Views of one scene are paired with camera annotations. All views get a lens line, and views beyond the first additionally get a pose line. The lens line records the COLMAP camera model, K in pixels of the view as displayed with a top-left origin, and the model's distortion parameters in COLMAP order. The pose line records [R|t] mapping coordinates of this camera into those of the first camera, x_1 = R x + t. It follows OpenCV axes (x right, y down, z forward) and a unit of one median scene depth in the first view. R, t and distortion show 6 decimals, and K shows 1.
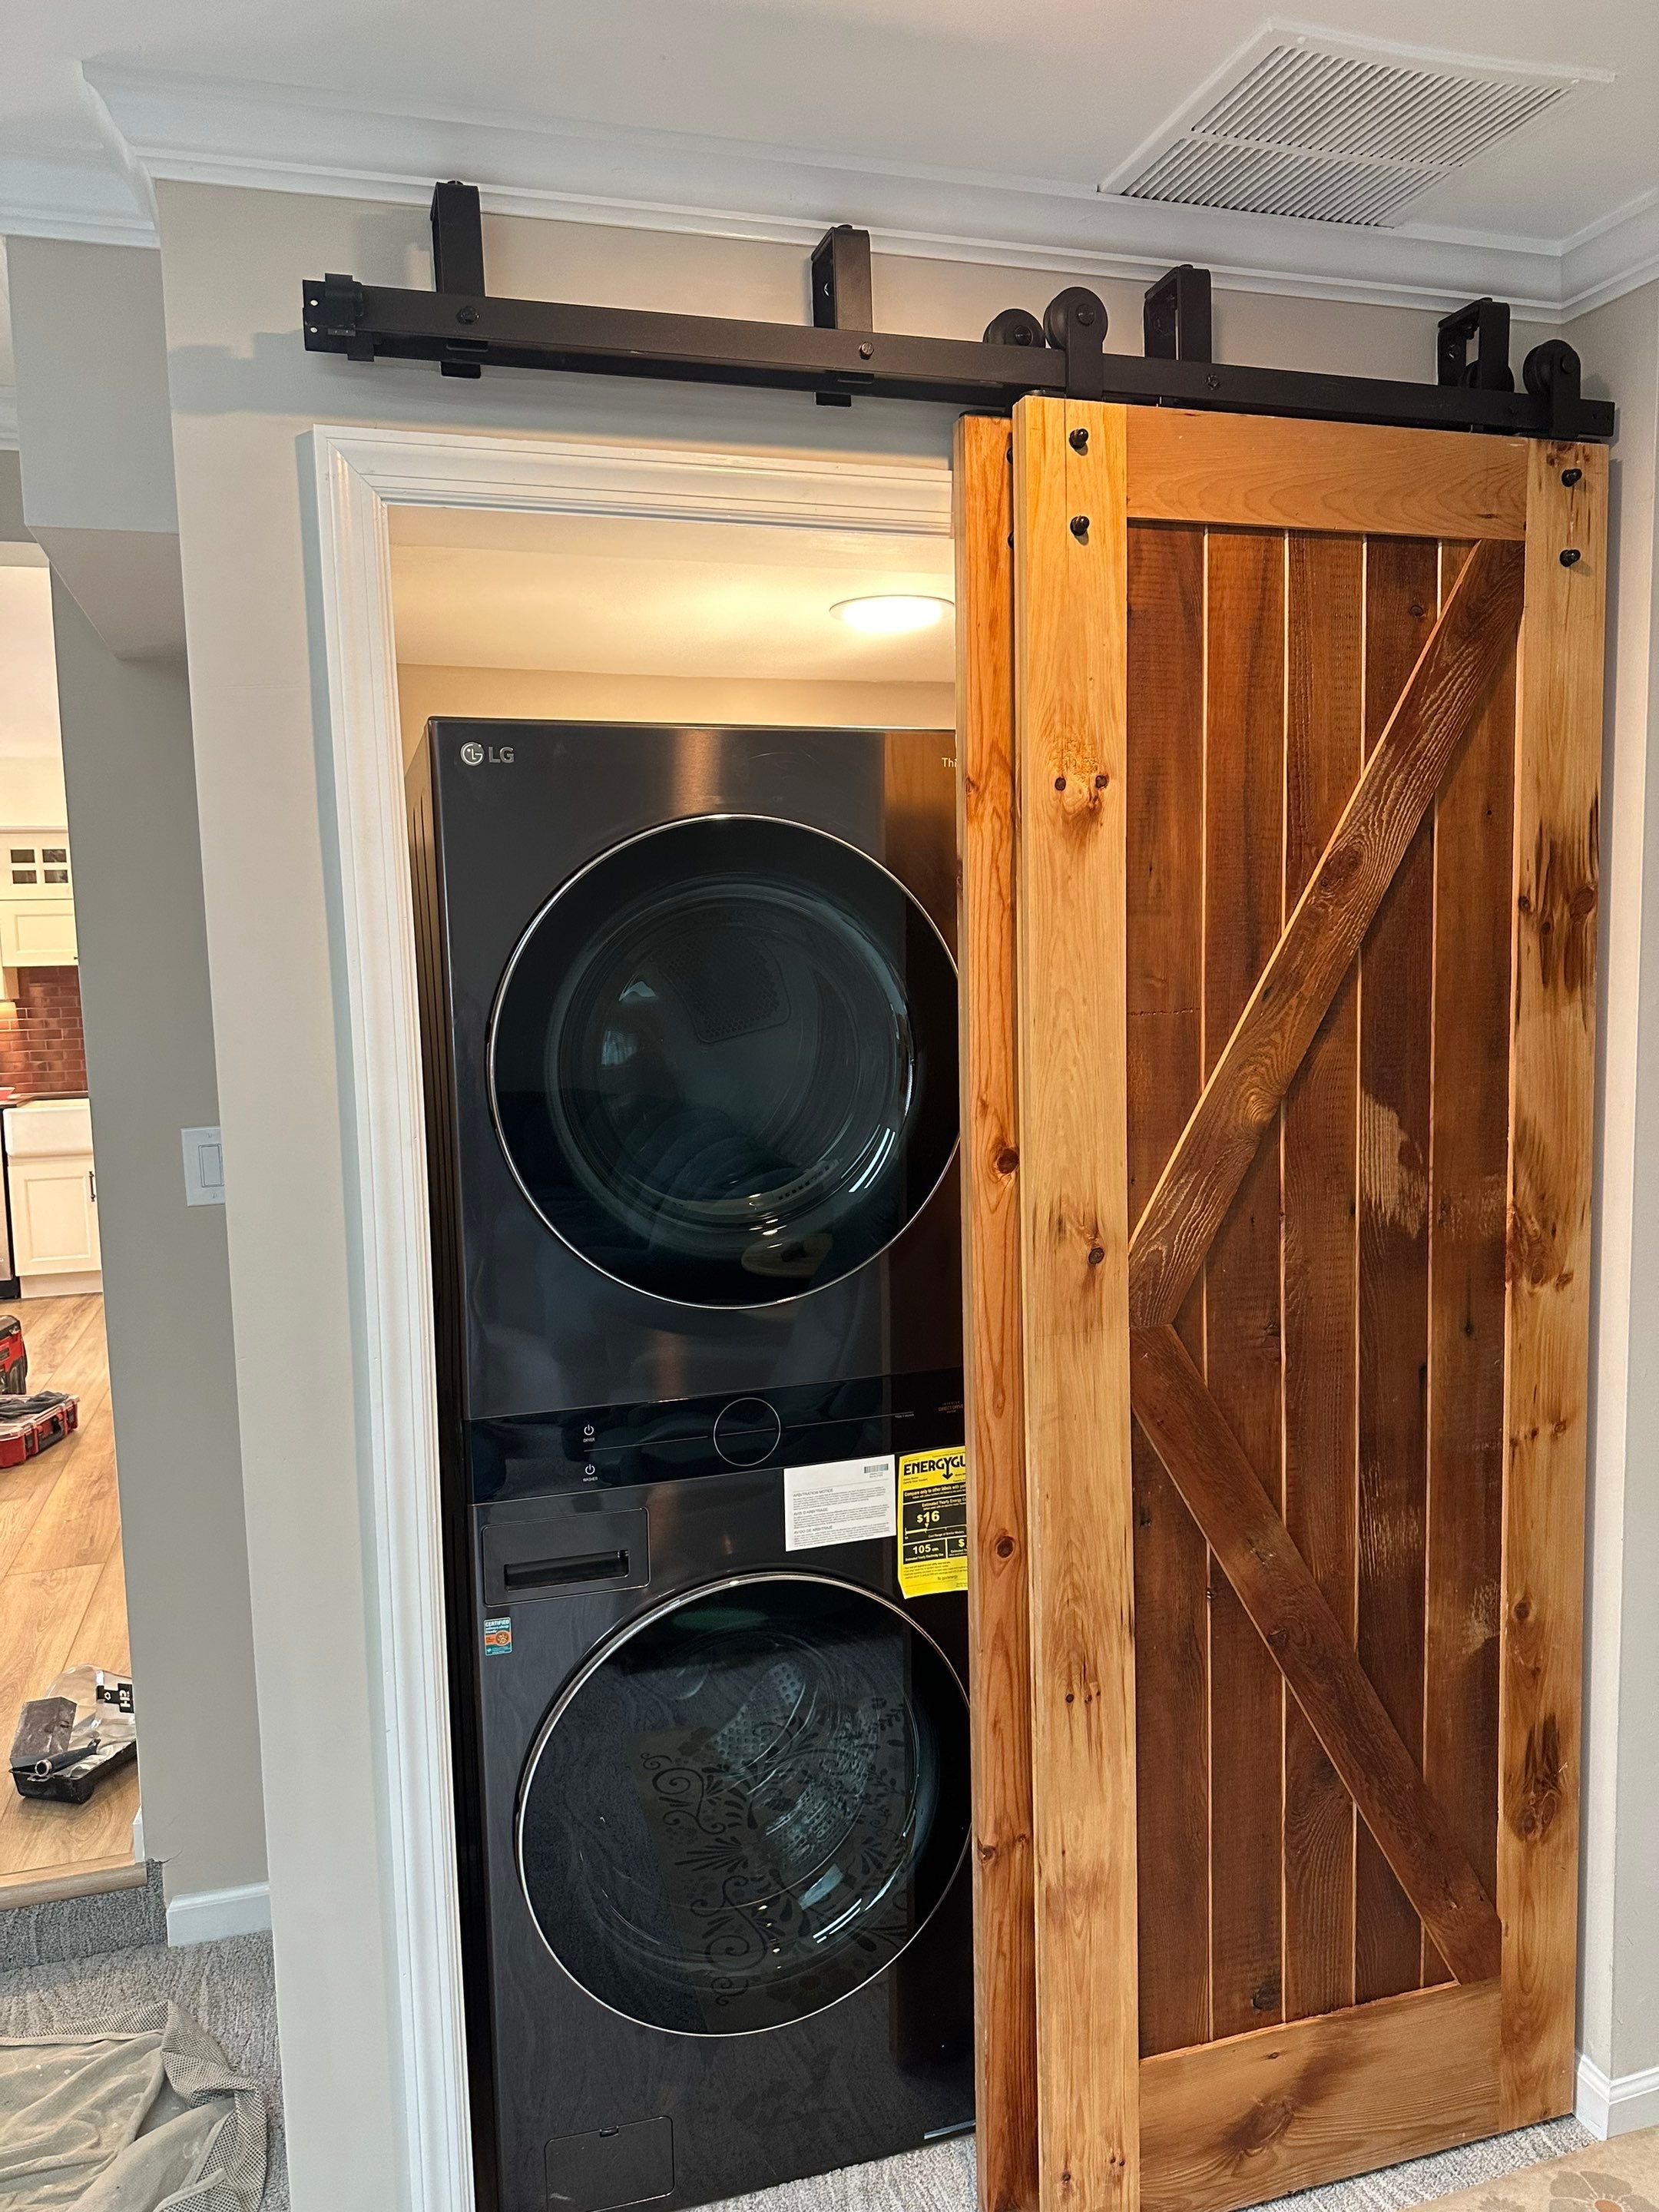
lens RADIAL K [[1640.3, 0, 826.2], [0, 1640.3, 1120.8], [0, 0, 1]] dist [0.014712, -0.042048]
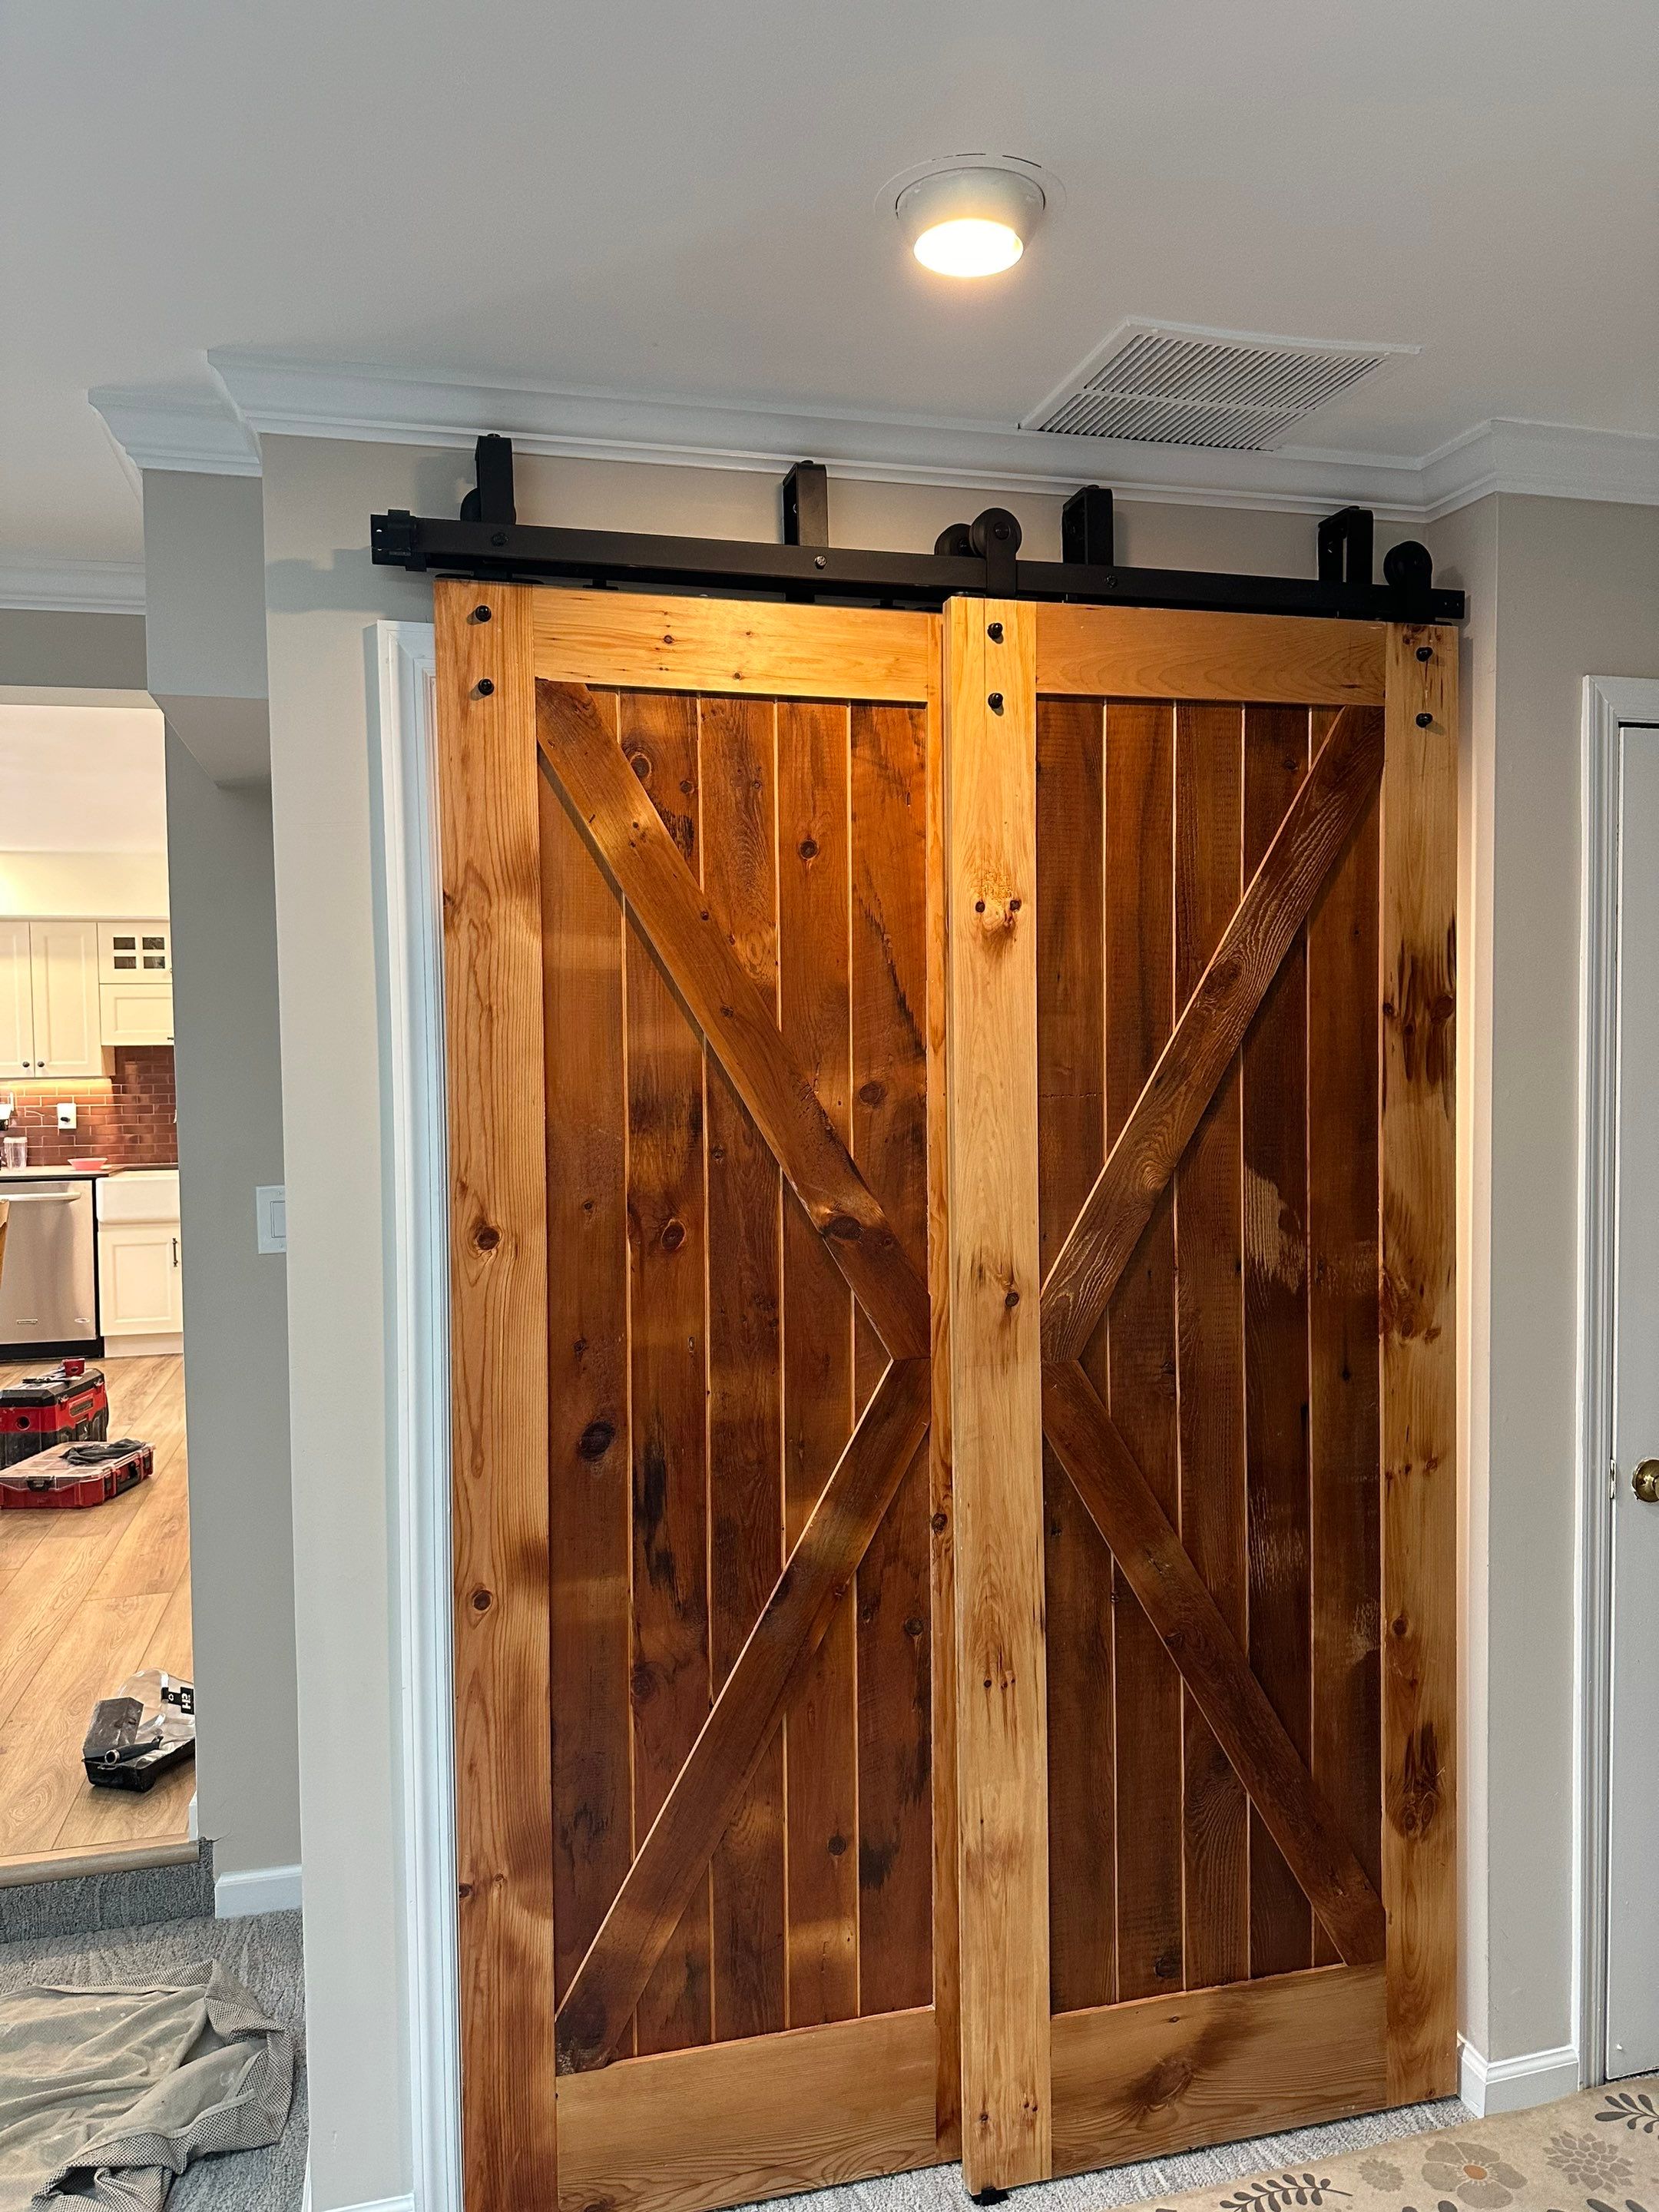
lens RADIAL K [[1640.3, 0, 838.0], [0, 1640.3, 1104.7], [0, 0, 1]] dist [0.014712, -0.042048]
pose [[0.999138, 0.015239, -0.038615, 0.077677], [-0.017684, 0.997806, -0.063799, 0.017885], [0.037558, 0.064427, 0.997215, -0.182290]]
